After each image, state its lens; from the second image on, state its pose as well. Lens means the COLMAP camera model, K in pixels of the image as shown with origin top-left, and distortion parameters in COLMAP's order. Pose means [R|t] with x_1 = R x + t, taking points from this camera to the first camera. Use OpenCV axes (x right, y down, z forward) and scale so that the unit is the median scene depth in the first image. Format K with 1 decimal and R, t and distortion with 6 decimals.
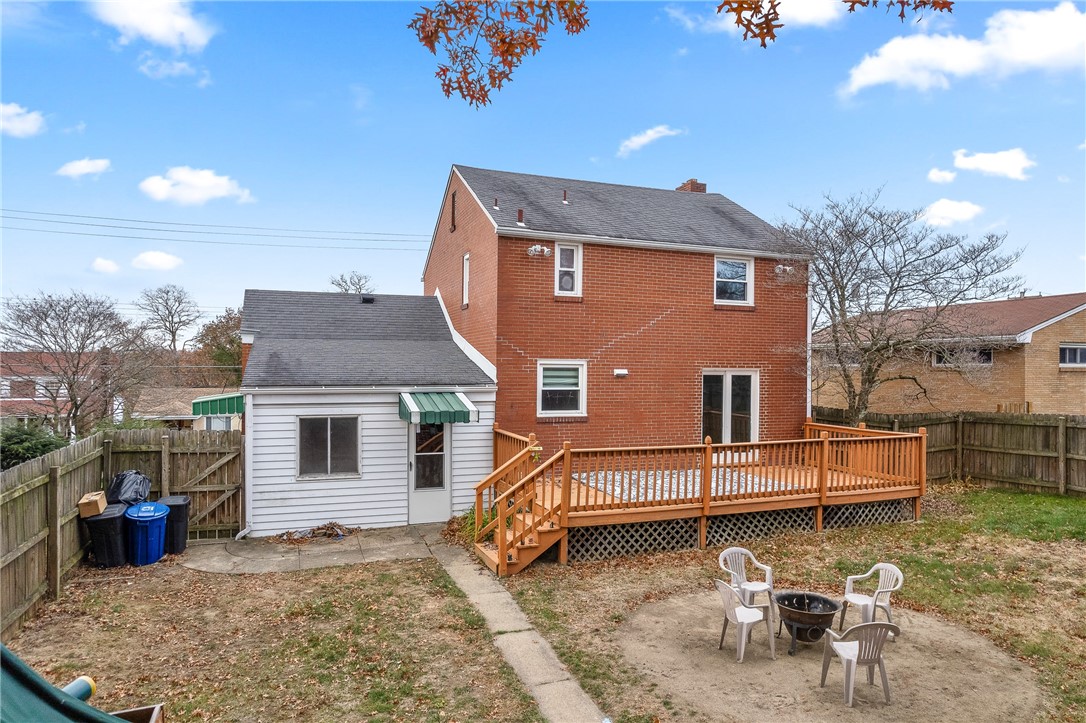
lens RADIAL K [[701.8, 0, 548.5], [0, 701.8, 360.9], [0, 0, 1]] dist [-0.074096, 0.060707]
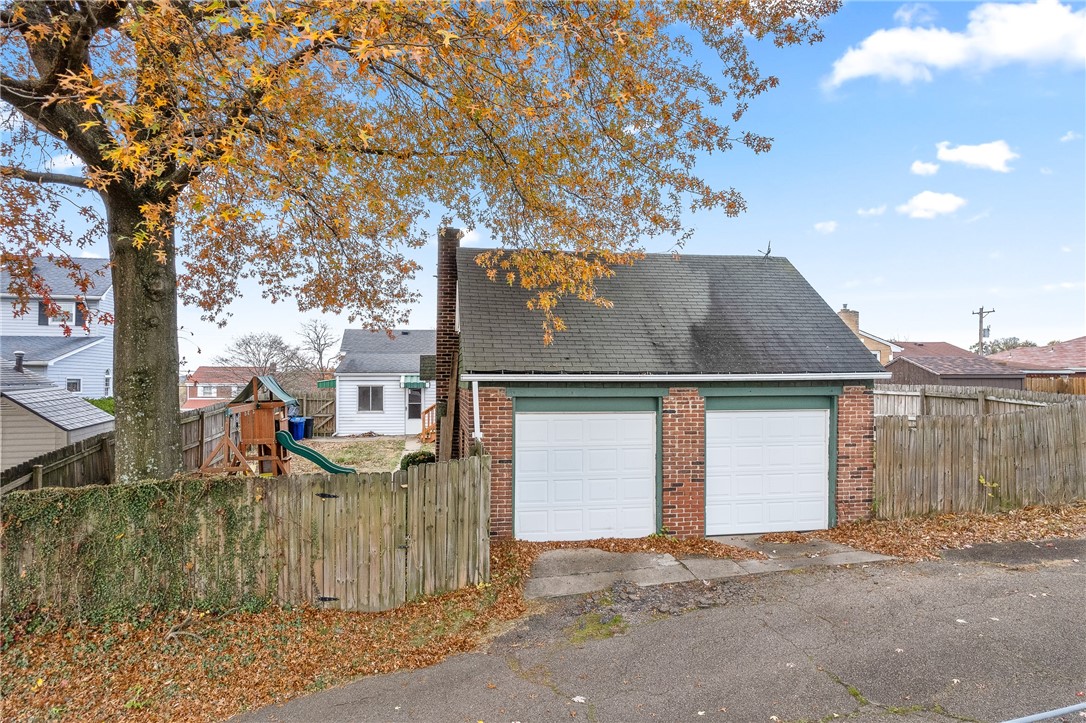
lens RADIAL K [[701.8, 0, 548.5], [0, 701.8, 360.9], [0, 0, 1]] dist [-0.074096, 0.060707]
pose [[0.982680, -0.013729, -0.184799, 0.694142], [0.009616, 0.999686, -0.023131, 0.056283], [0.185059, 0.020954, 0.982504, -1.171193]]
